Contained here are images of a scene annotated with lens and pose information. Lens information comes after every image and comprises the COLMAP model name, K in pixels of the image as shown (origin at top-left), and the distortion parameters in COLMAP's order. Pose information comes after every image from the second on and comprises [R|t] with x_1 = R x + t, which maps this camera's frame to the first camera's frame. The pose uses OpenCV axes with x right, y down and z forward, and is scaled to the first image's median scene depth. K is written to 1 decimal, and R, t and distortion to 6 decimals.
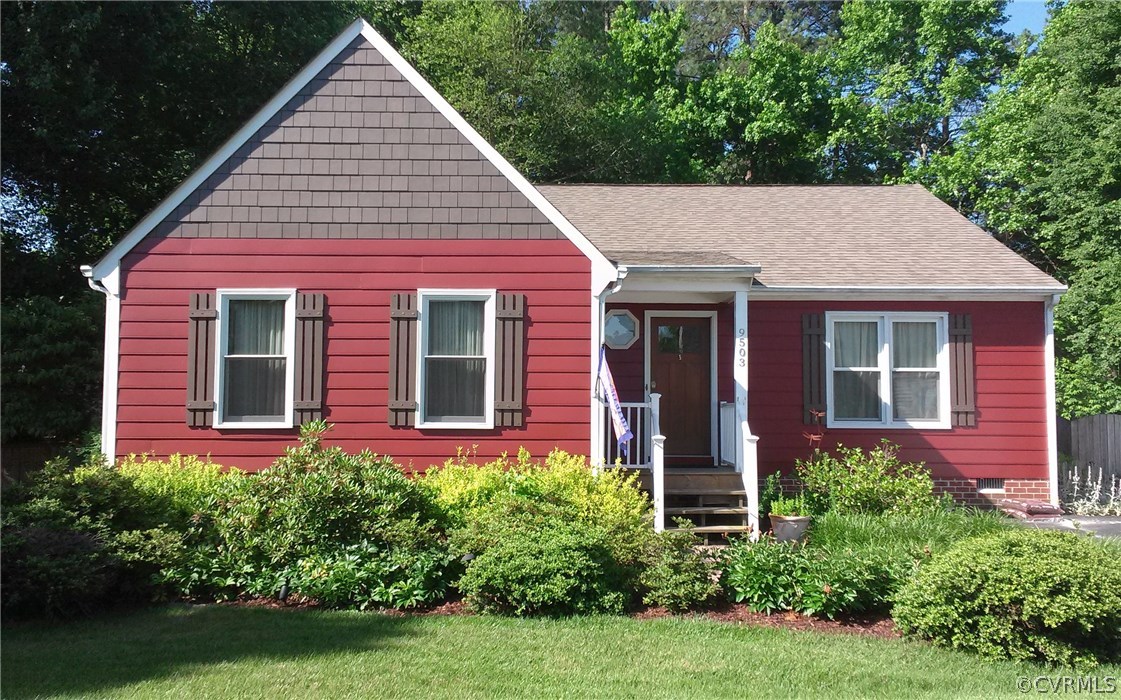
lens RADIAL K [[985.3, 0, 583.4], [0, 985.3, 344.8], [0, 0, 1]] dist [0.036667, -0.046935]
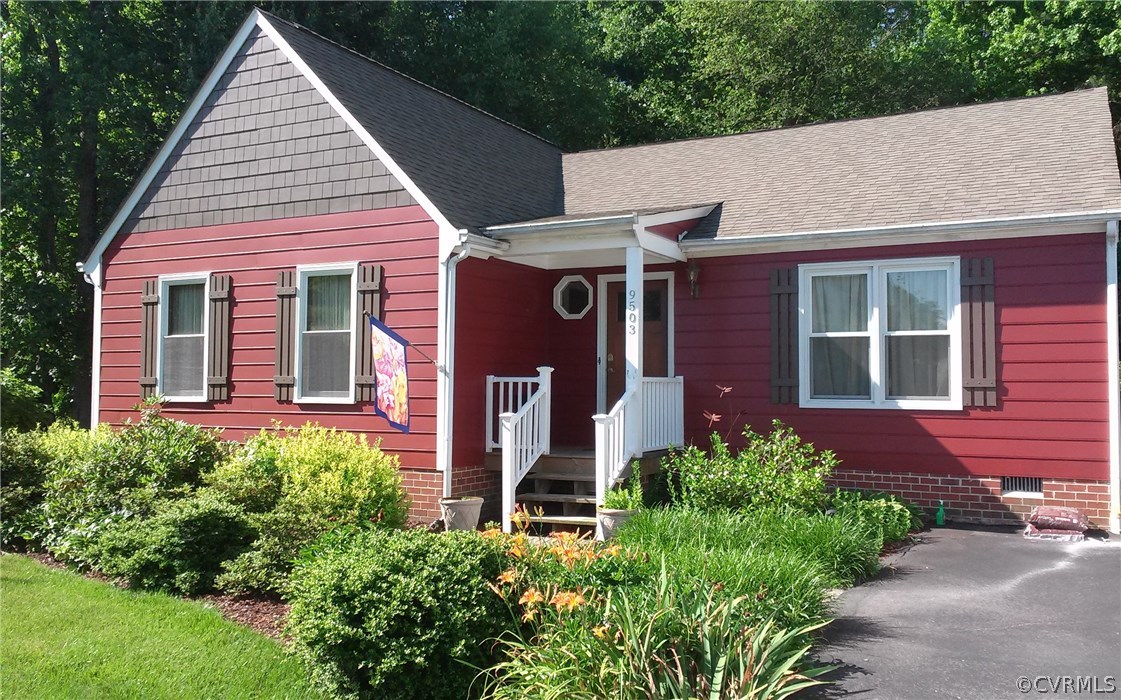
lens RADIAL K [[985.3, 0, 561.0], [0, 985.3, 352.6], [0, 0, 1]] dist [0.036667, -0.046935]
pose [[0.881114, -0.016042, -0.472632, 0.531379], [0.030276, 0.999288, 0.022524, 0.016972], [0.471934, -0.034155, 0.880972, 0.218950]]
